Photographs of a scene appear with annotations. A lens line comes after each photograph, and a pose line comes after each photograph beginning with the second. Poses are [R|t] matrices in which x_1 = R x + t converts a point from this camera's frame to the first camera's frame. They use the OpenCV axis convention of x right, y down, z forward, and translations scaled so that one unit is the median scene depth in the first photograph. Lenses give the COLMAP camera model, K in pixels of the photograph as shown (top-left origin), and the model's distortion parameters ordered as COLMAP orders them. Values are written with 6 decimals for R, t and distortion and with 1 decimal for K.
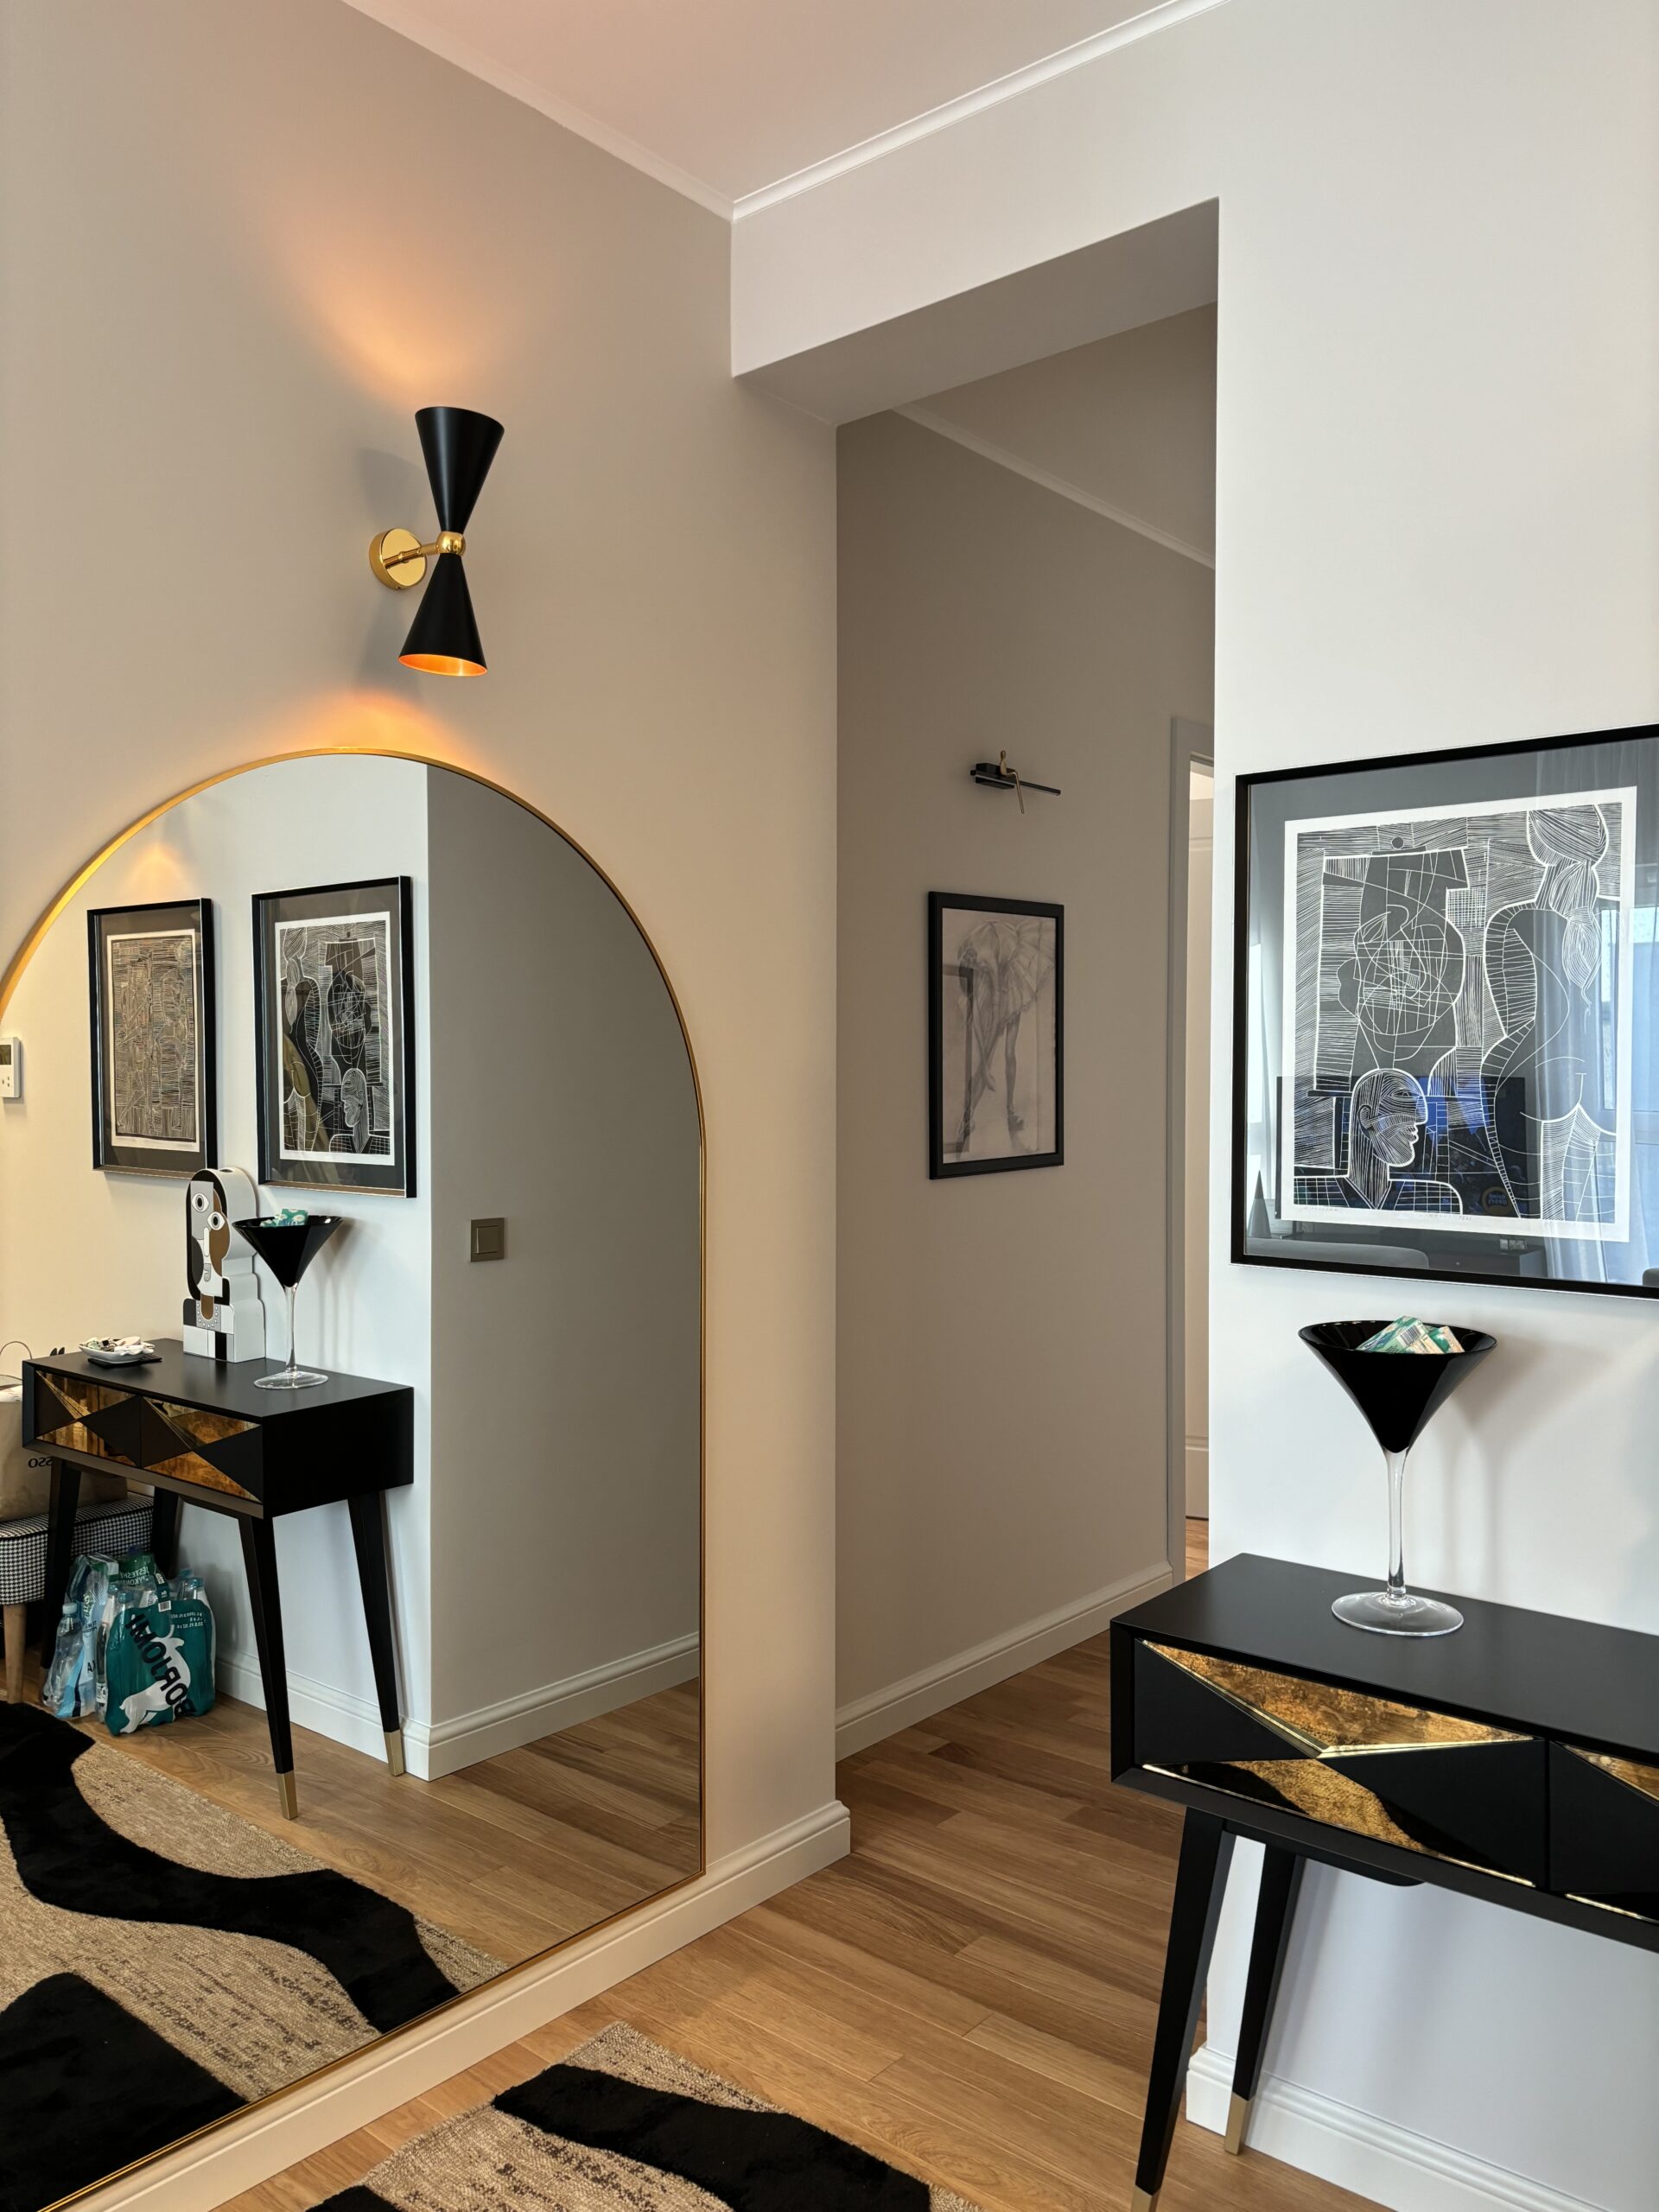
lens RADIAL K [[1712.4, 0, 825.2], [0, 1712.4, 1090.1], [0, 0, 1]] dist [0.054470, -0.059433]
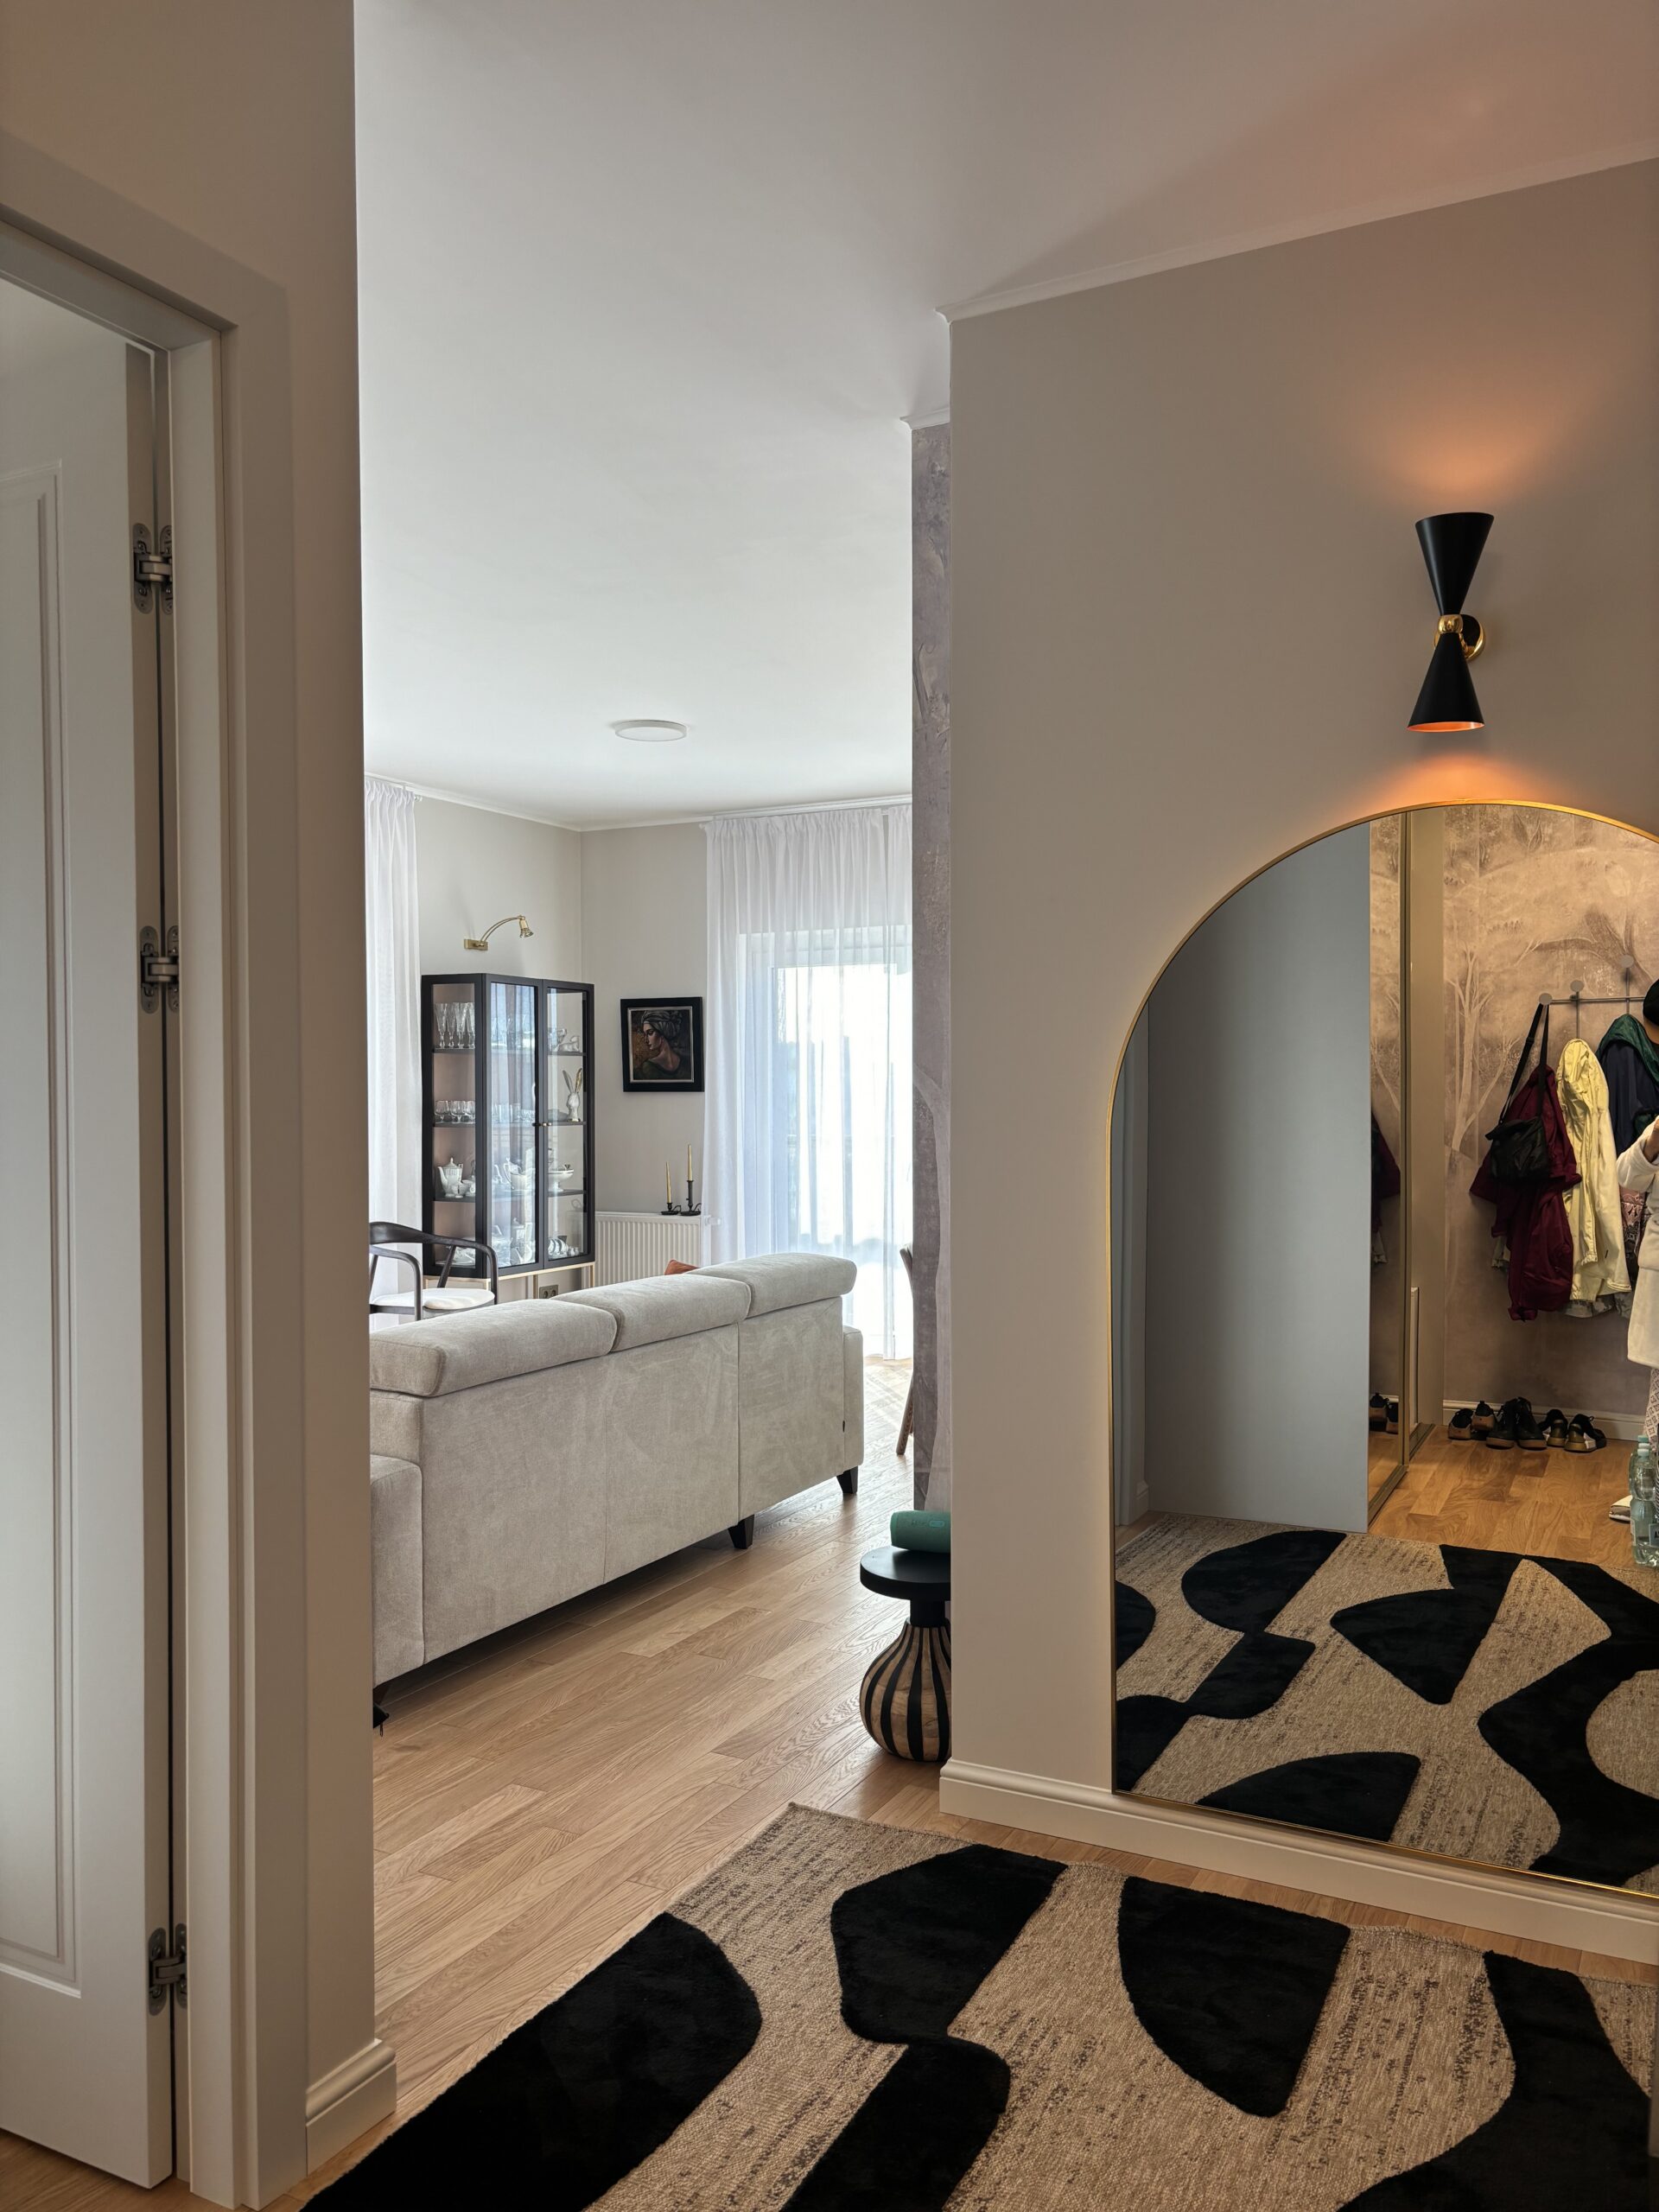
lens RADIAL K [[1712.4, 0, 826.6], [0, 1712.4, 1114.4], [0, 0, 1]] dist [0.054470, -0.059433]
pose [[0.239368, 0.024961, -0.970608, 0.803874], [-0.017702, 0.999616, 0.021341, 0.004079], [0.970768, 0.012074, 0.239718, 0.279340]]
